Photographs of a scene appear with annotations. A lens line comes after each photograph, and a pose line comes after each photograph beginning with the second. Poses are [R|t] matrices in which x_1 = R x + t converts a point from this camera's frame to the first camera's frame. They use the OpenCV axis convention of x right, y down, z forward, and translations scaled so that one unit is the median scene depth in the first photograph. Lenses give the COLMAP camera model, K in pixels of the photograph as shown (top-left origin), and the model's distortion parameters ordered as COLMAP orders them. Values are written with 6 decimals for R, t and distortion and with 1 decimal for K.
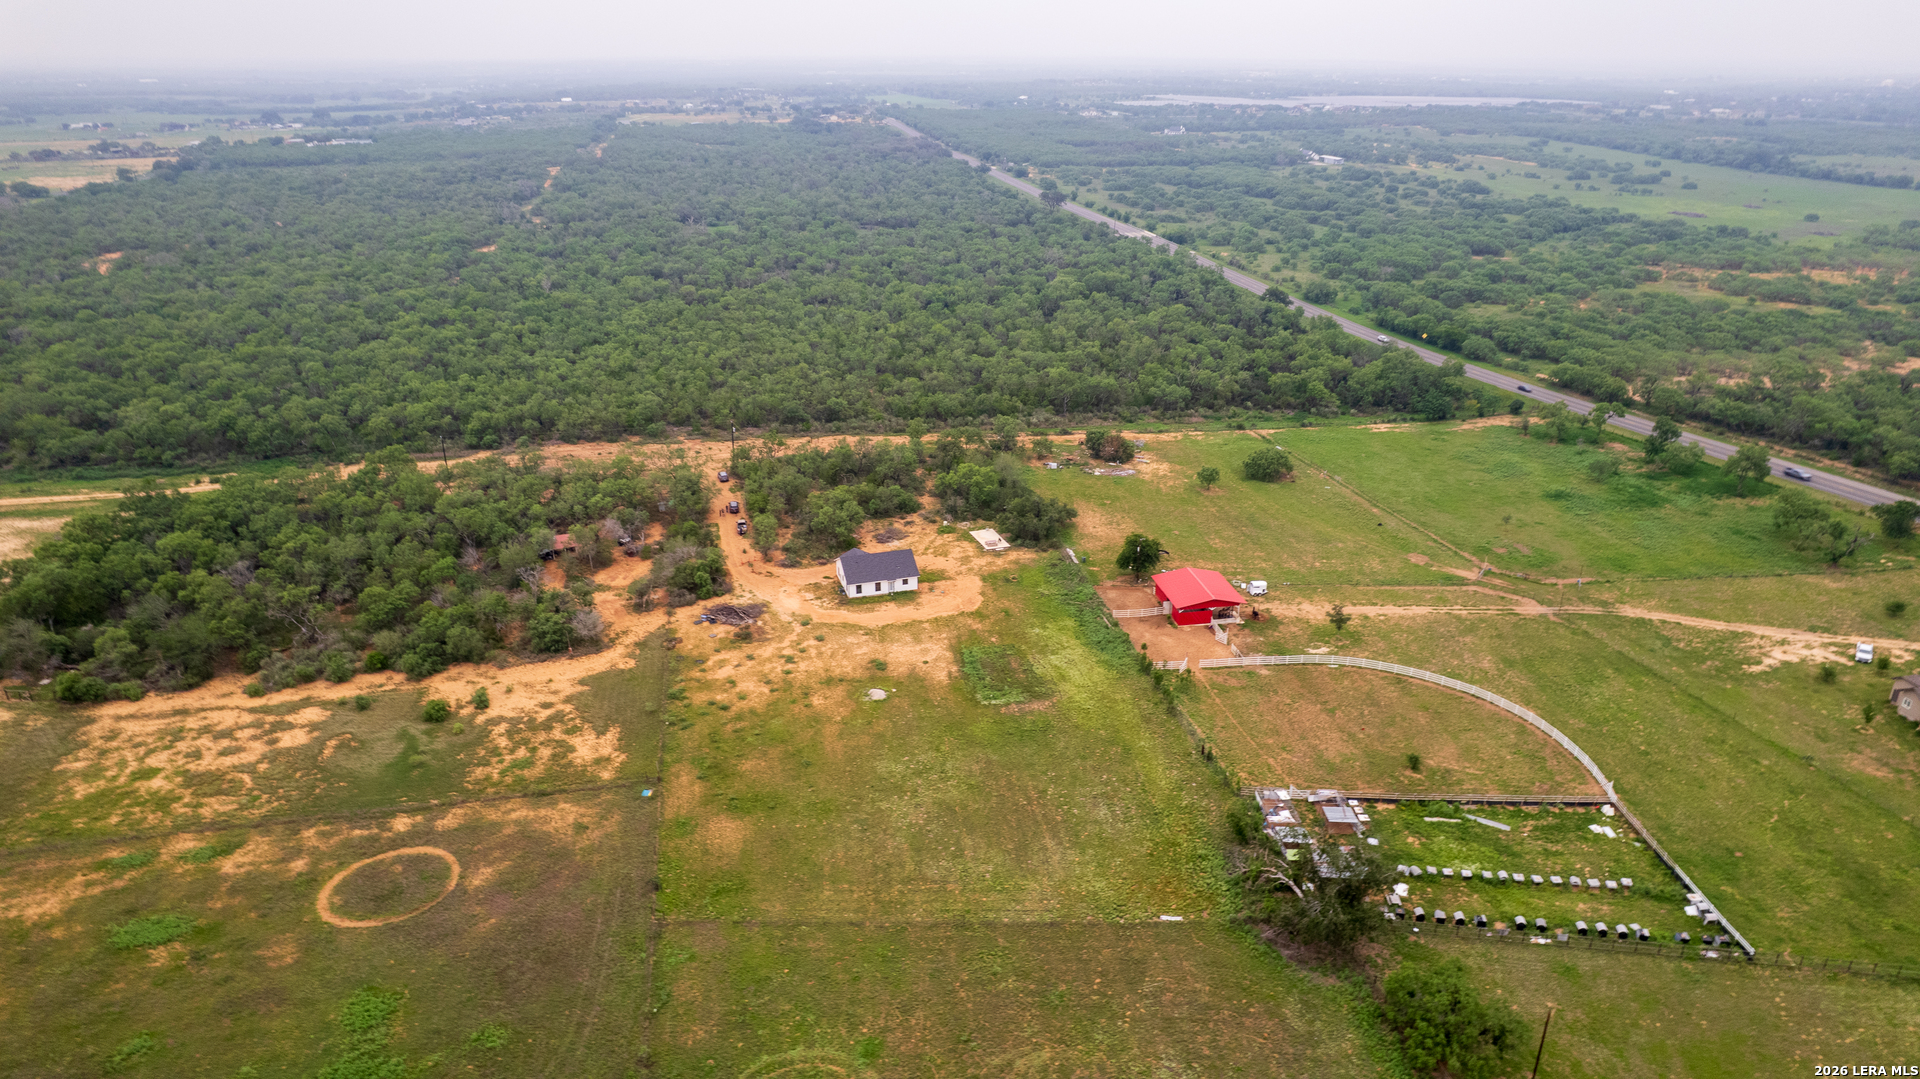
lens RADIAL K [[1246.8, 0, 980.7], [0, 1246.8, 545.1], [0, 0, 1]] dist [-0.077298, 0.071119]
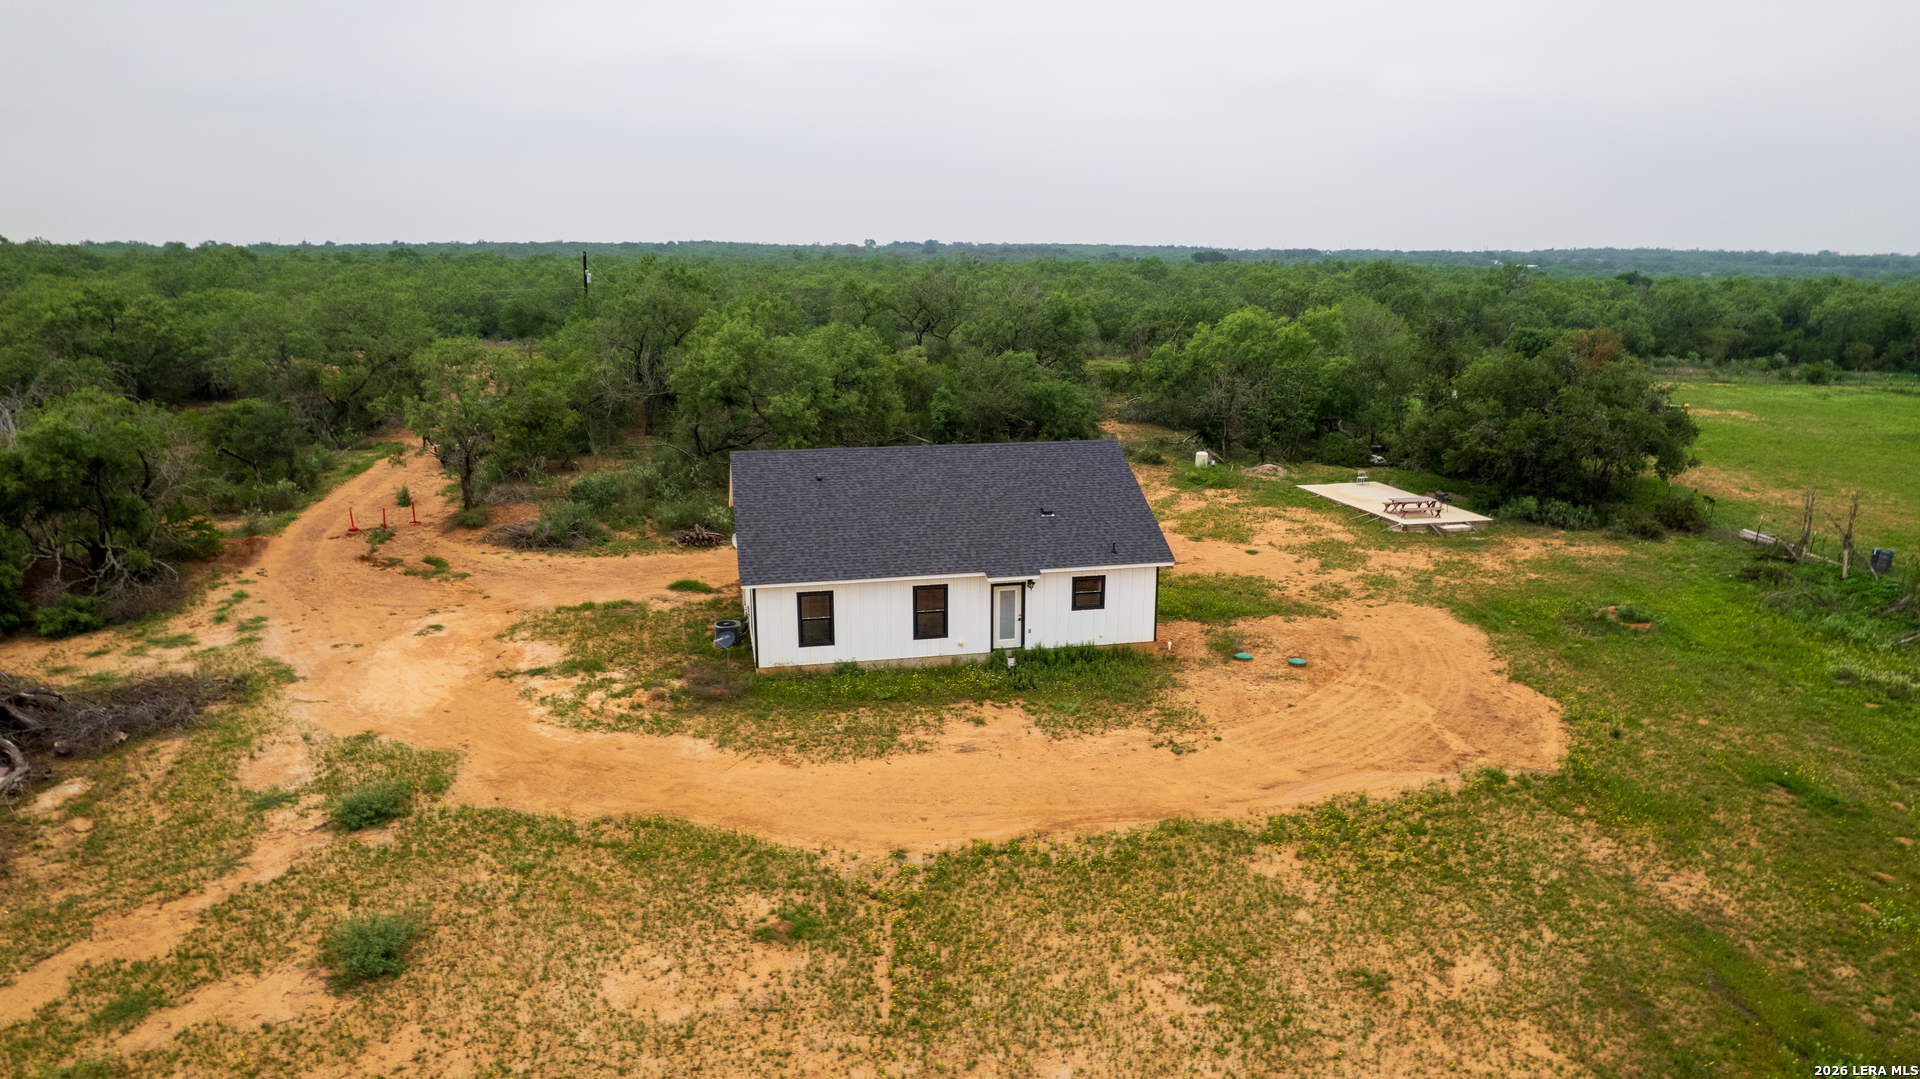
lens RADIAL K [[1246.8, 0, 962.2], [0, 1246.8, 530.3], [0, 0, 1]] dist [-0.077298, 0.071119]
pose [[0.995383, 0.018539, -0.094179, -0.062329], [-0.033638, 0.986321, -0.161367, 0.049677], [0.089899, 0.163790, 0.982391, 0.831833]]
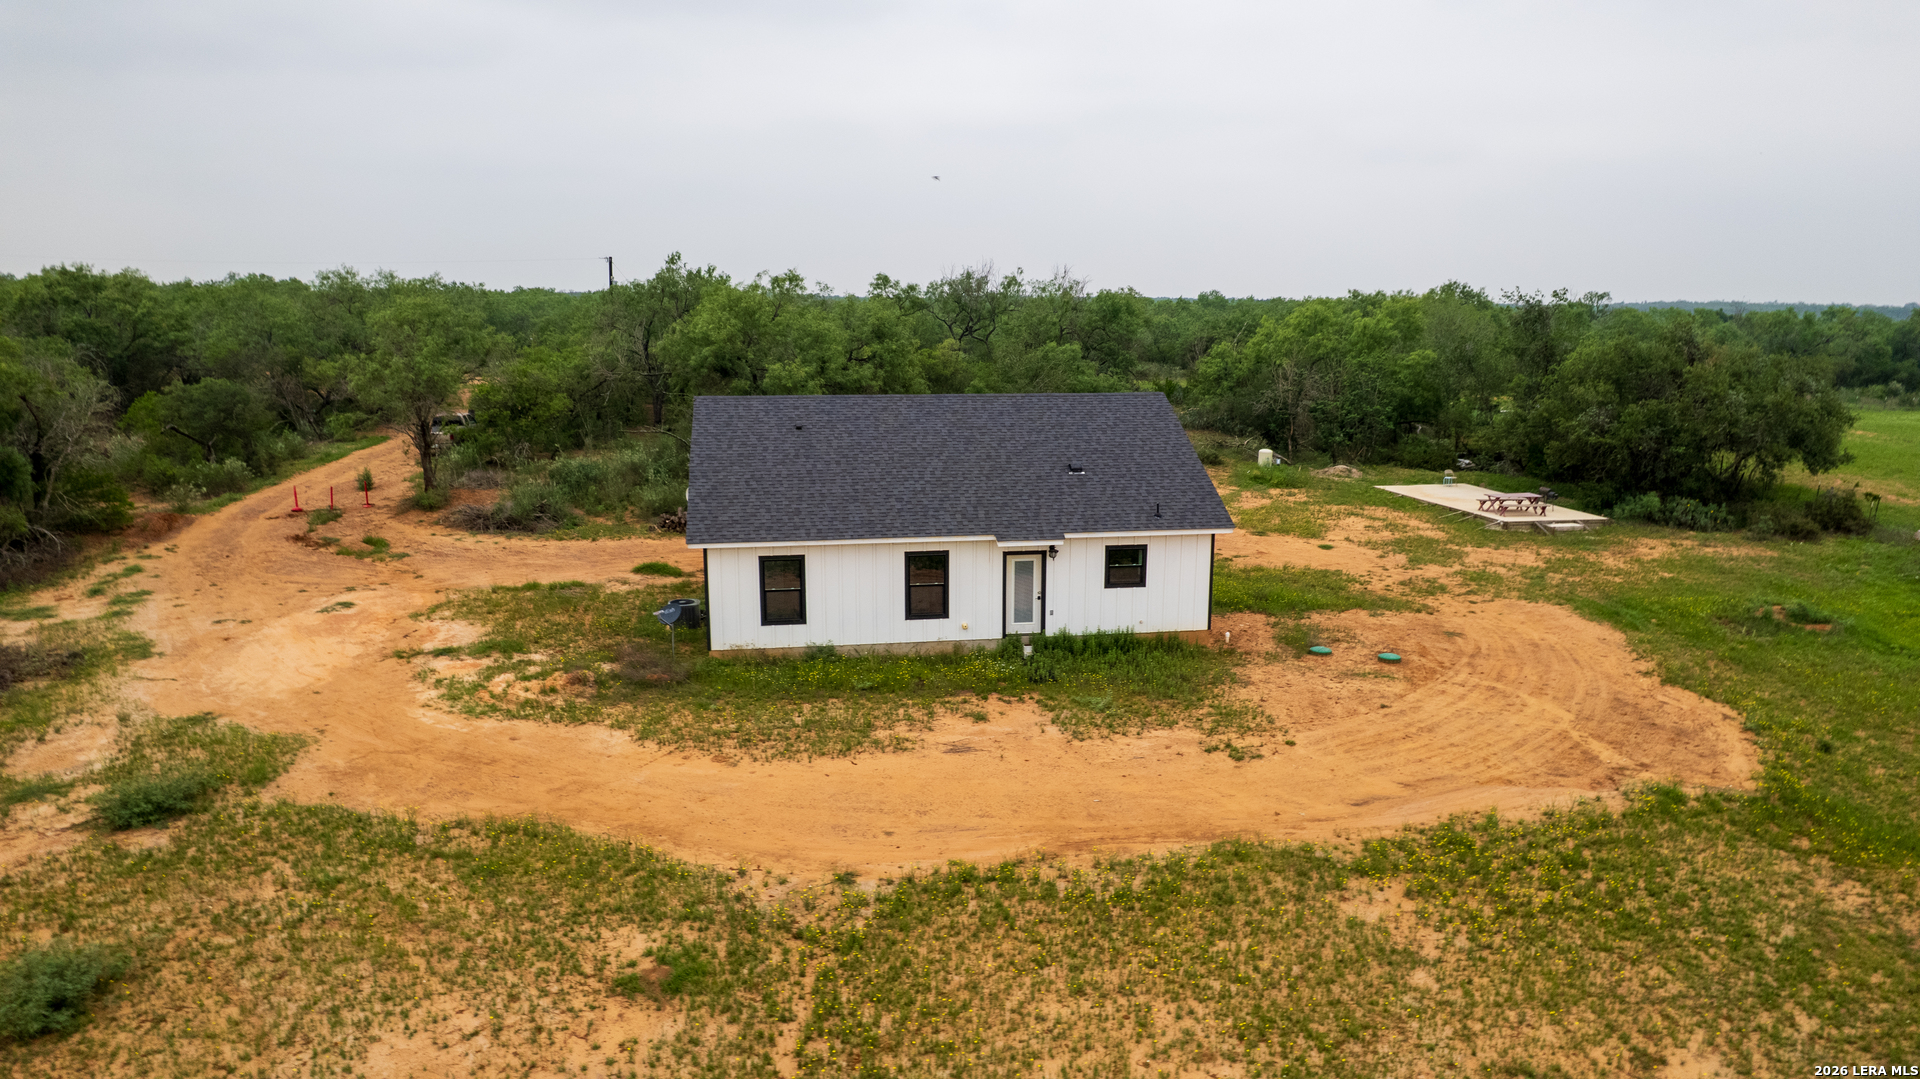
lens RADIAL K [[1246.8, 0, 962.9], [0, 1246.8, 524.0], [0, 0, 1]] dist [-0.077298, 0.071119]
pose [[0.989672, 0.023464, -0.141414, -0.059414], [-0.052754, 0.976895, -0.207106, 0.054870], [0.133288, 0.212428, 0.968044, 0.867450]]
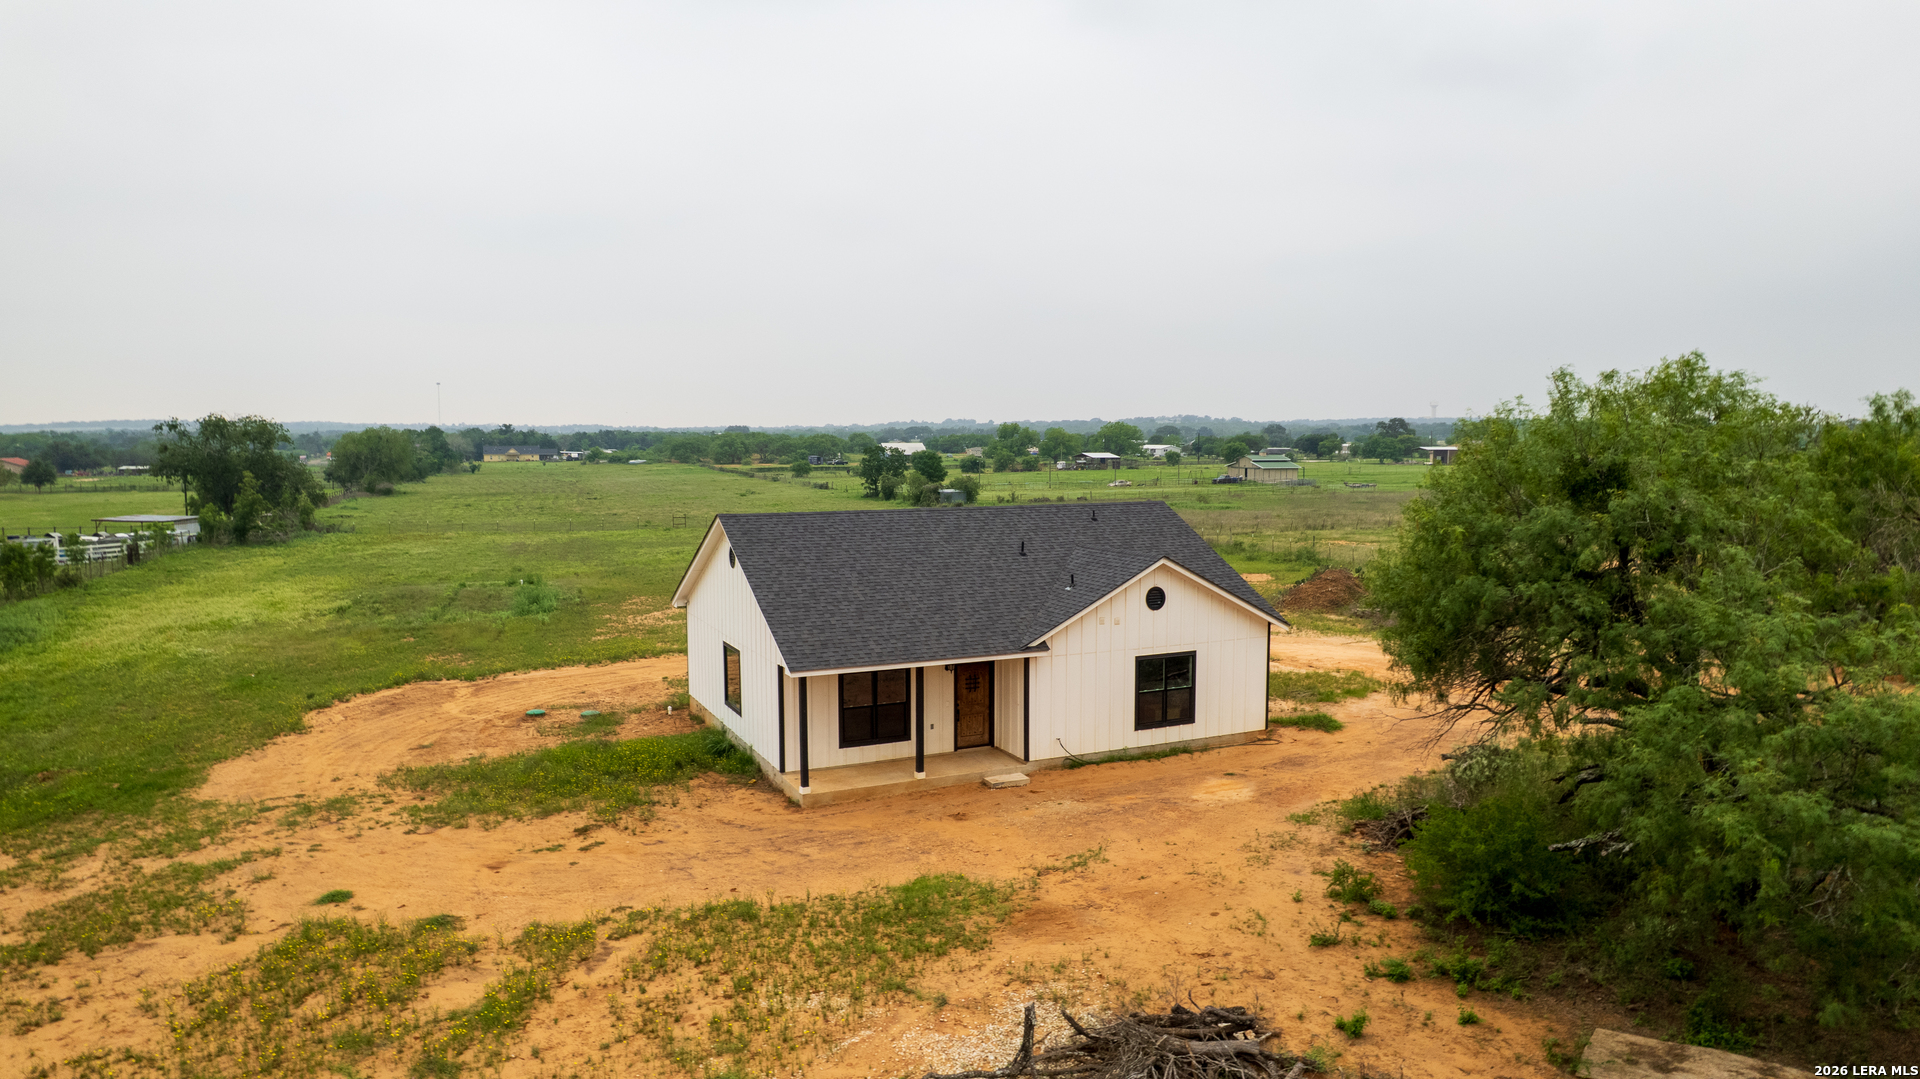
lens RADIAL K [[1246.8, 0, 960.3], [0, 1246.8, 539.6], [0, 0, 1]] dist [-0.077298, 0.071119]
pose [[-0.991698, 0.018209, -0.127290, -0.066123], [-0.041649, 0.891071, 0.451950, -0.059632], [0.121654, 0.453499, -0.882915, 1.158350]]
